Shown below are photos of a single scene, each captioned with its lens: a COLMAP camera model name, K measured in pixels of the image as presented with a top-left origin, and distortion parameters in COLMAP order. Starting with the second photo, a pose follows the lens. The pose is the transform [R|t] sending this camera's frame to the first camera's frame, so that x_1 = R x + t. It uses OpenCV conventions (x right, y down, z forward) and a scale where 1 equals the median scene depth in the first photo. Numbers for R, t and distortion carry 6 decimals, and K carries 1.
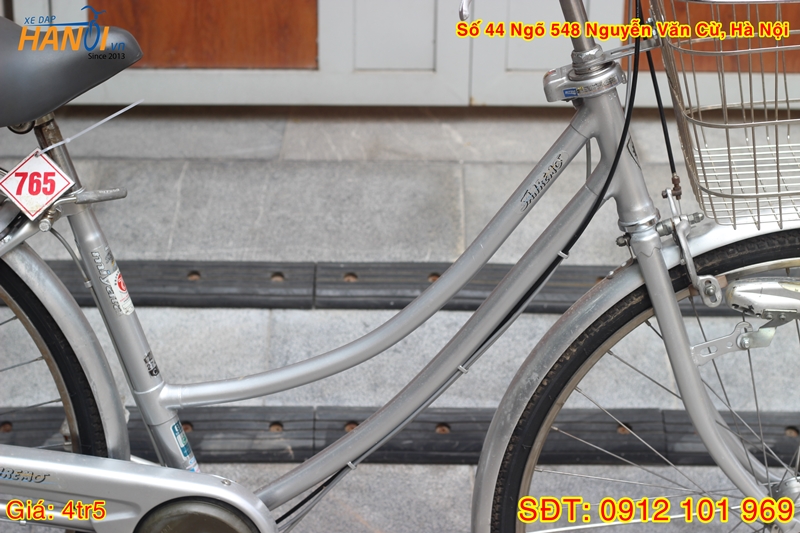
lens RADIAL K [[1955.2, 0, 400.0], [0, 1955.2, 266.5], [0, 0, 1]] dist [-0.099520, -0.036721]
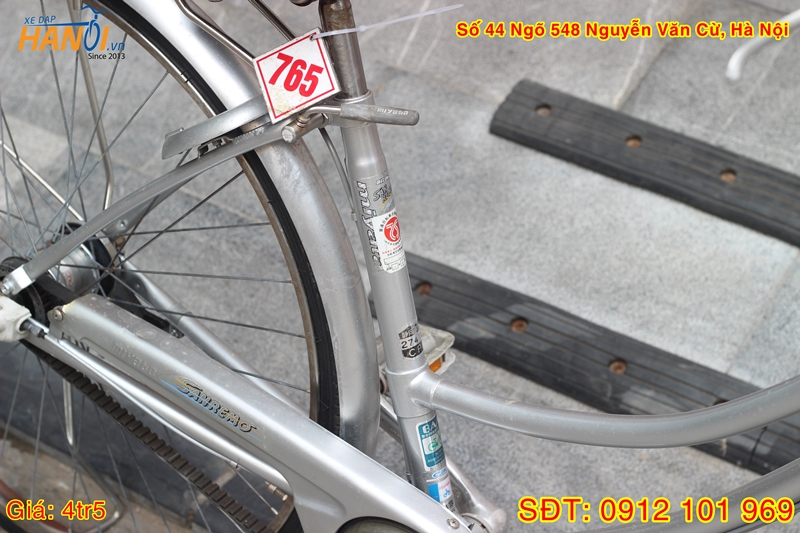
lens RADIAL K [[1955.2, 0, 400.0], [0, 1955.2, 266.5], [0, 0, 1]] dist [-0.099520, -0.036721]
pose [[0.842631, 0.340560, -0.417125, 0.173032], [-0.265407, 0.936649, 0.228576, -0.147851], [0.468543, -0.081898, 0.879636, 0.341697]]
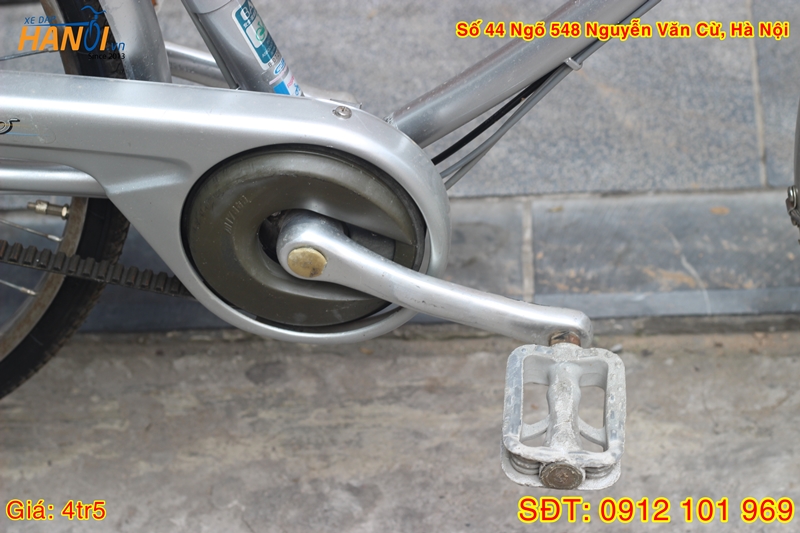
lens RADIAL K [[1955.2, 0, 400.0], [0, 1955.2, 266.5], [0, 0, 1]] dist [-0.099520, -0.036721]
pose [[0.994770, -0.040993, -0.093557, -0.024534], [0.069728, 0.941851, 0.328716, -0.026011], [0.074642, -0.333520, 0.939783, 0.480522]]
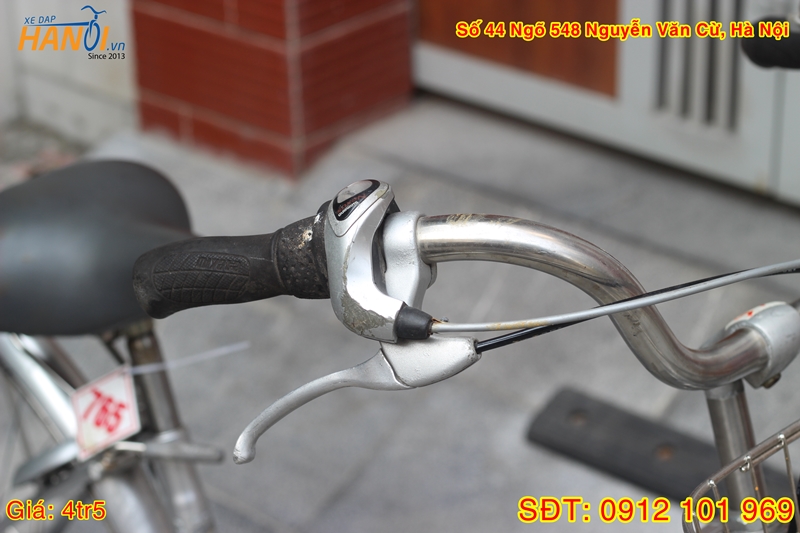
lens RADIAL K [[1955.2, 0, 400.0], [0, 1955.2, 266.5], [0, 0, 1]] dist [-0.099520, -0.036721]
pose [[0.736021, 0.275173, -0.618509, 0.320058], [-0.227775, 0.961052, 0.156518, -0.225307], [0.637489, 0.025680, 0.770032, 0.479421]]
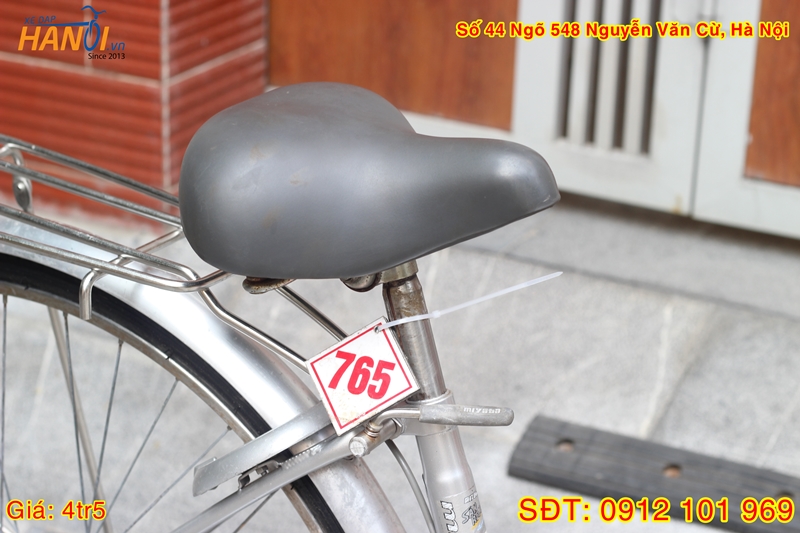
lens RADIAL K [[1955.2, 0, 400.0], [0, 1955.2, 266.5], [0, 0, 1]] dist [-0.099520, -0.036721]
pose [[0.886224, 0.187302, -0.423704, 0.073398], [-0.200060, 0.979675, 0.014627, -0.083392], [0.417832, 0.071804, 0.905682, 0.426655]]
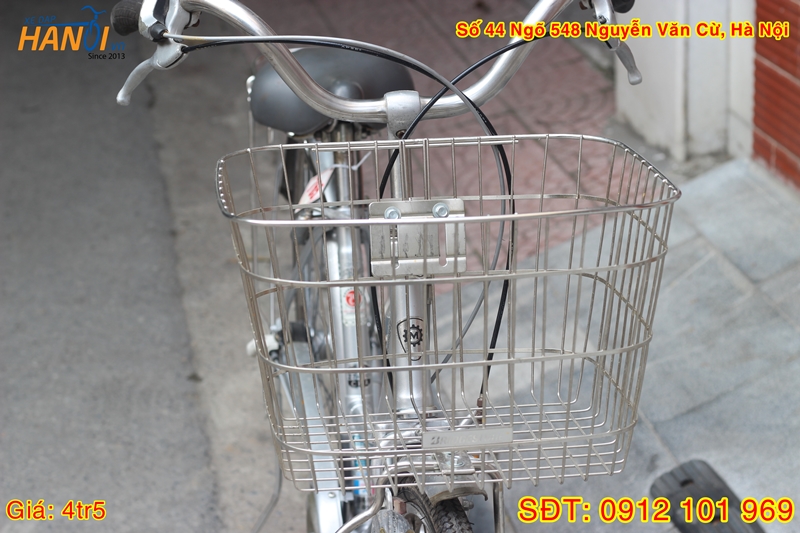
lens RADIAL K [[1921.3, 0, 400.0], [0, 1921.3, 266.5], [0, 0, 1]] dist [-0.072546, -0.107403]
pose [[0.167985, 0.321793, -0.931789, 0.912514], [-0.334028, 0.907885, 0.253319, -0.305201], [0.927473, 0.268690, 0.259999, 0.715037]]
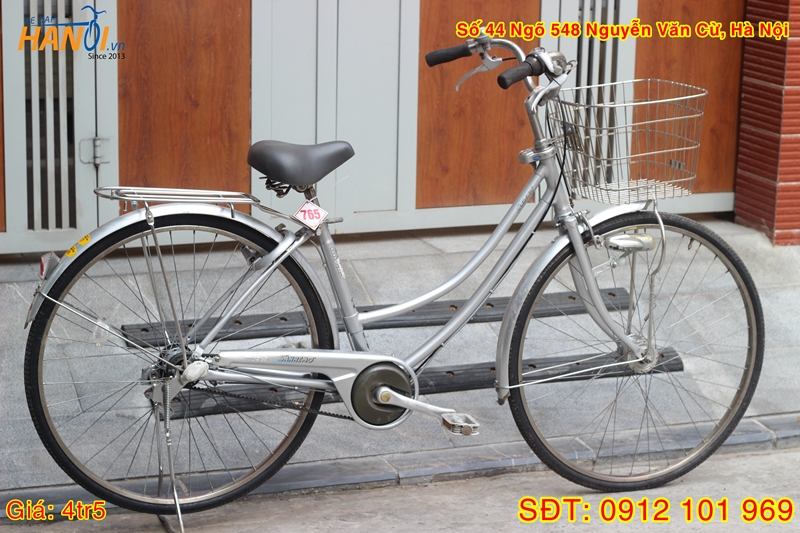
lens RADIAL K [[1955.2, 0, 400.0], [0, 1955.2, 266.5], [0, 0, 1]] dist [-0.099520, -0.036721]
pose [[0.938626, -0.074389, 0.336818, -0.791278], [0.129940, 0.980789, -0.145494, 0.326916], [-0.319525, 0.180331, 0.930261, -0.992434]]
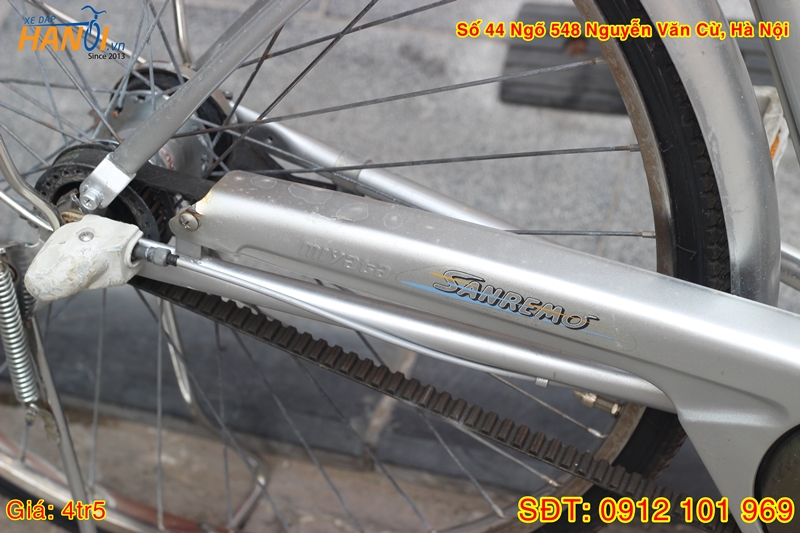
lens RADIAL K [[1955.2, 0, 400.0], [0, 1955.2, 266.5], [0, 0, 1]] dist [-0.099520, -0.036721]
pose [[0.941173, 0.146856, -0.304347, -0.085245], [-0.045736, 0.947703, 0.315859, -0.048266], [0.334816, -0.283358, 0.898669, 0.571099]]
